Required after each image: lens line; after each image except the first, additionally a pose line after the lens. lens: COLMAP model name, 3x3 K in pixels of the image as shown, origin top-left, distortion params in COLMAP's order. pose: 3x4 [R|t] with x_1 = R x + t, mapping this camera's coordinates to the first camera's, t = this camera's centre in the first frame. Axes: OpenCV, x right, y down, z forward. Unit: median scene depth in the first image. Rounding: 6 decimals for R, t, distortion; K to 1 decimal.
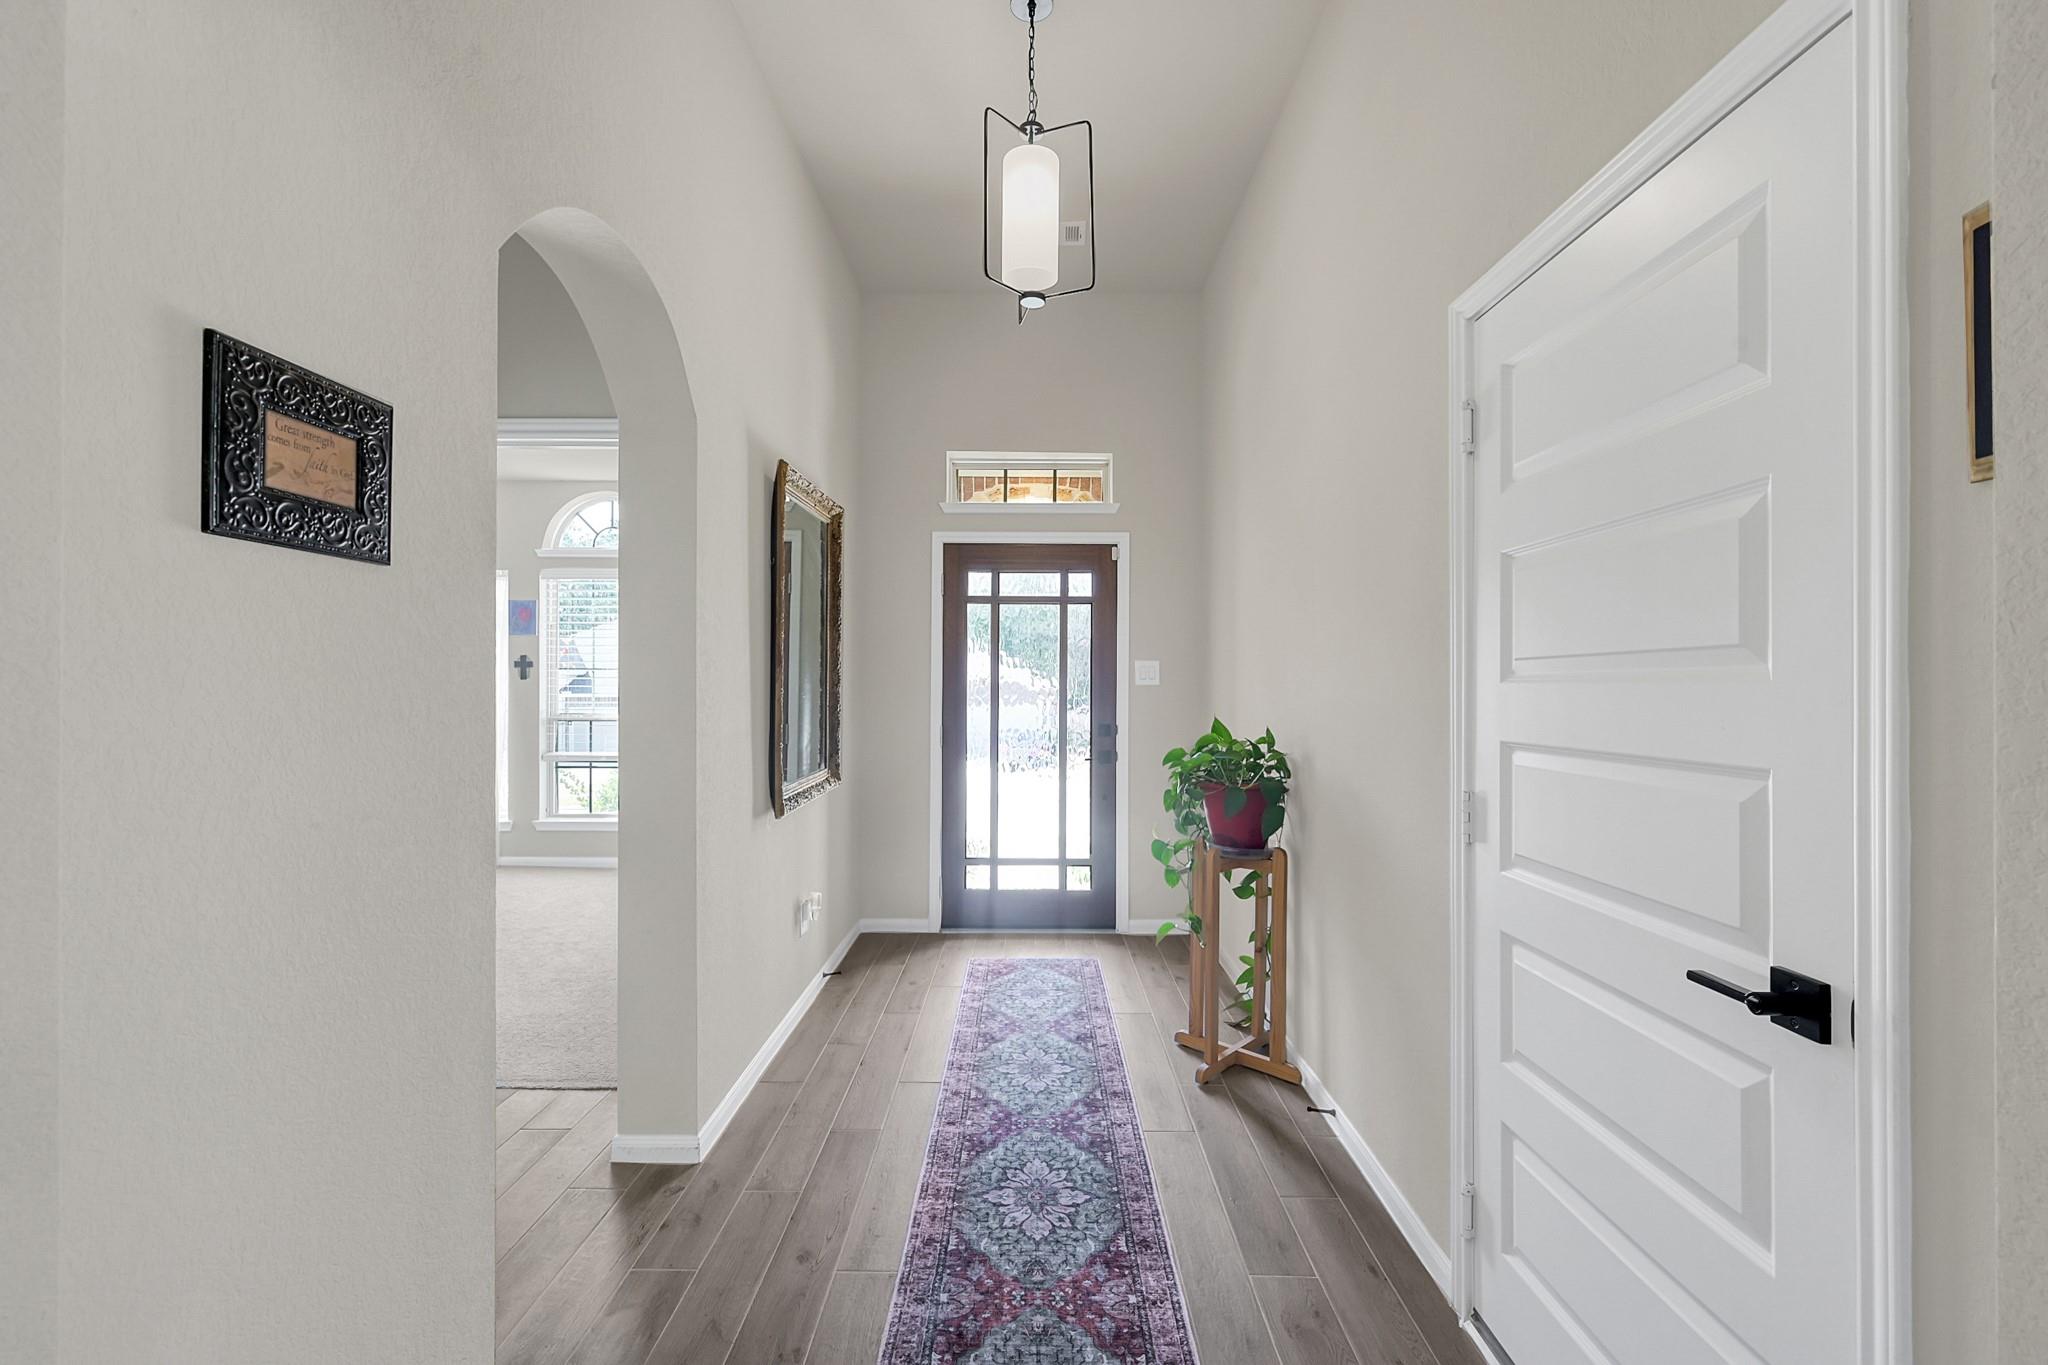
lens RADIAL K [[889.7, 0, 1027.3], [0, 889.7, 683.2], [0, 0, 1]] dist [0.000193, -0.000007]
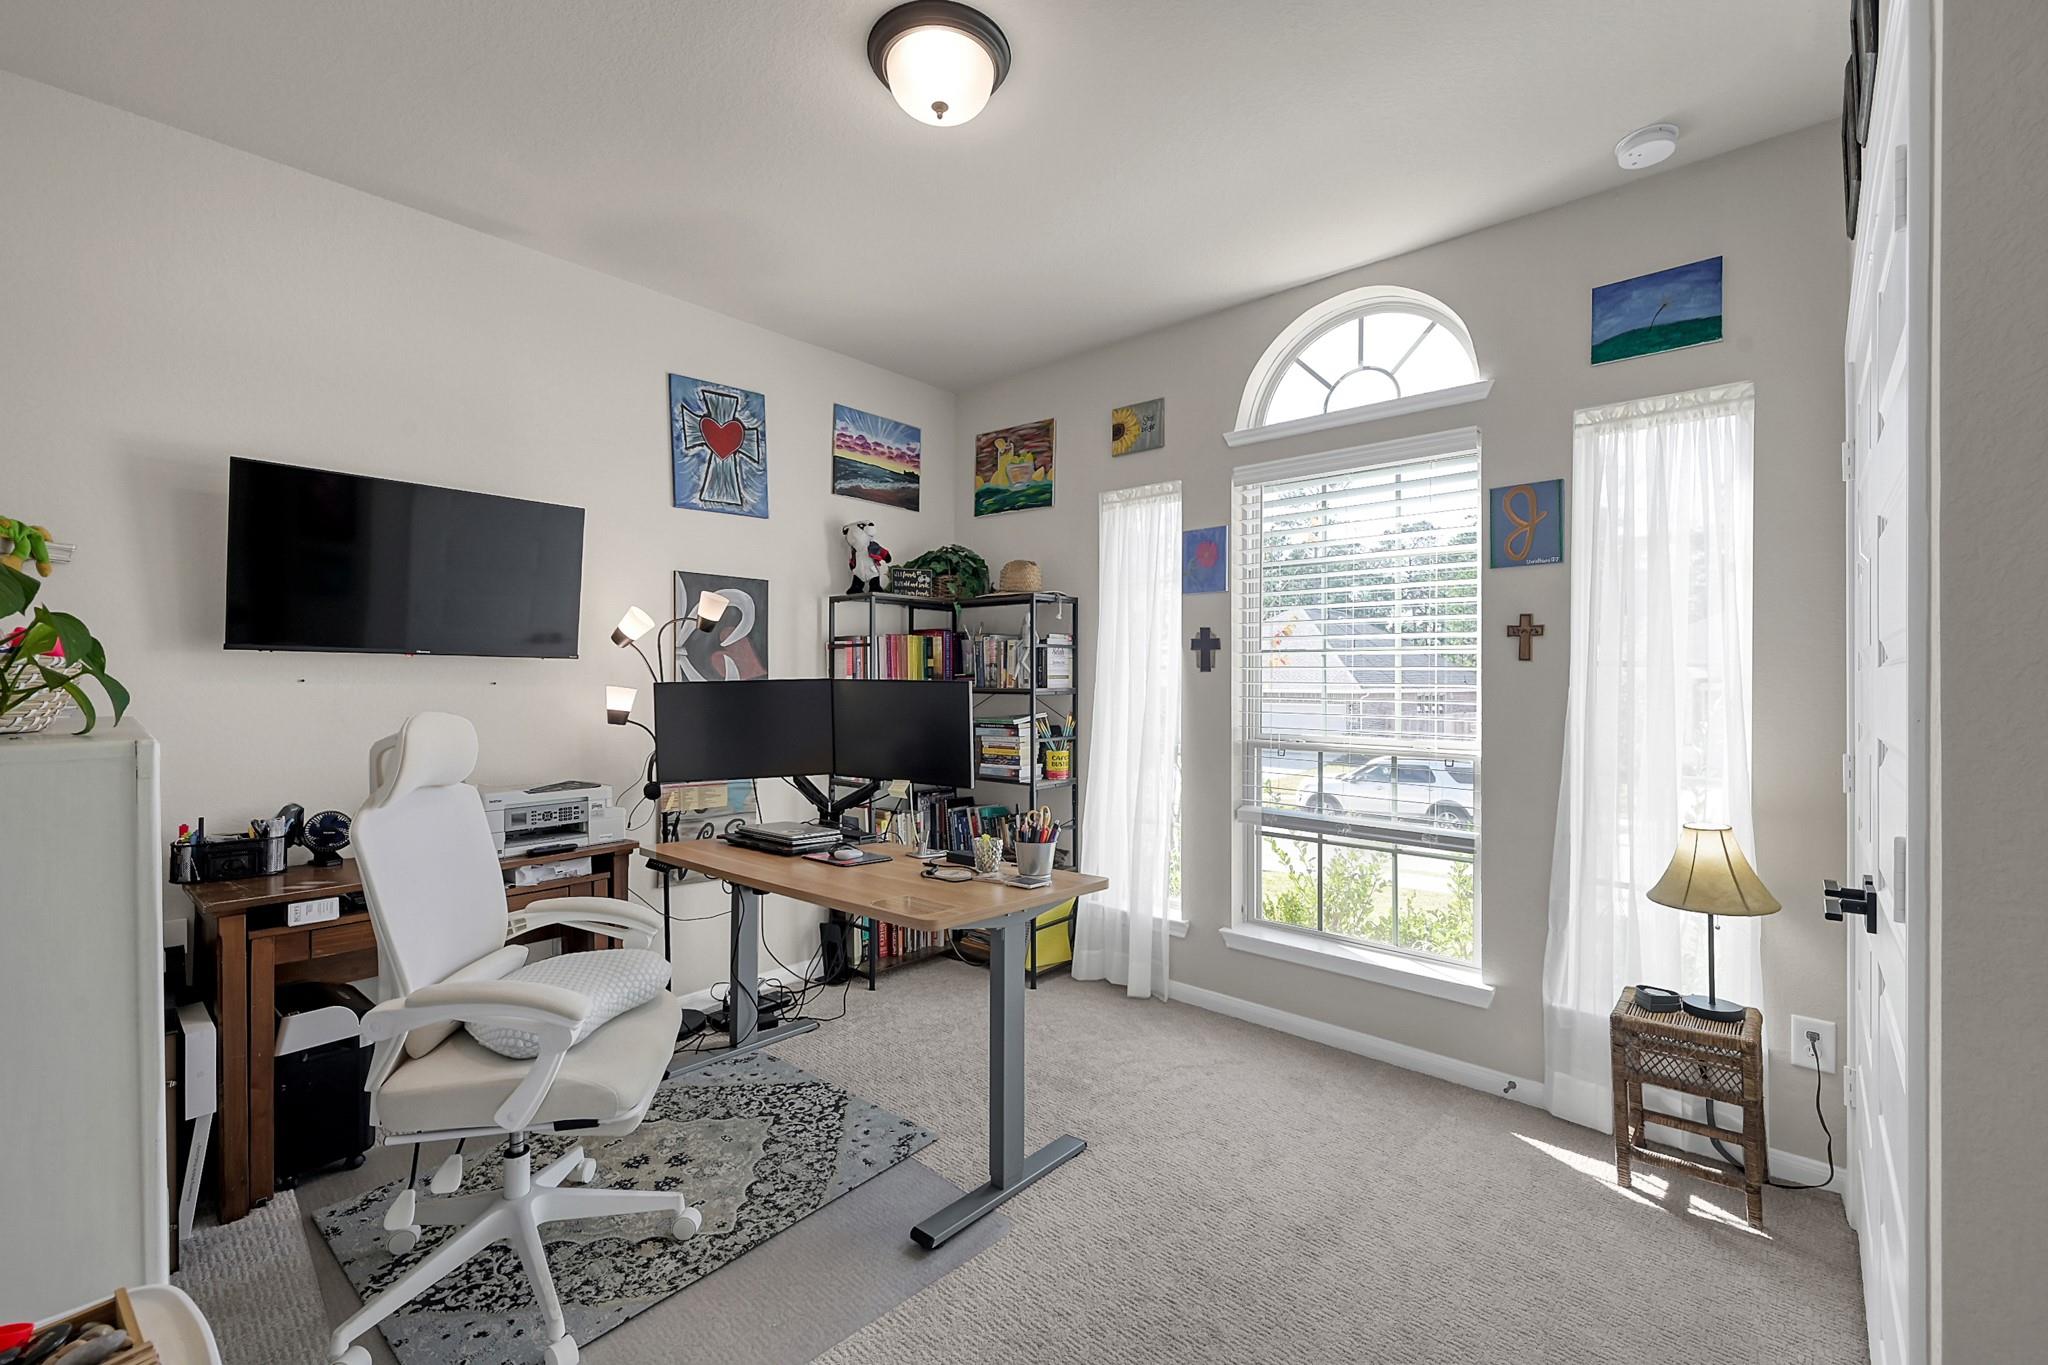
lens RADIAL K [[889.7, 0, 1027.8], [0, 889.7, 678.5], [0, 0, 1]] dist [0.000193, -0.000007]
pose [[0.744449, 0.002966, -0.667673, -0.273942], [0.001687, 0.999979, 0.006323, -0.003285], [0.667677, -0.005833, 0.744428, 0.505689]]
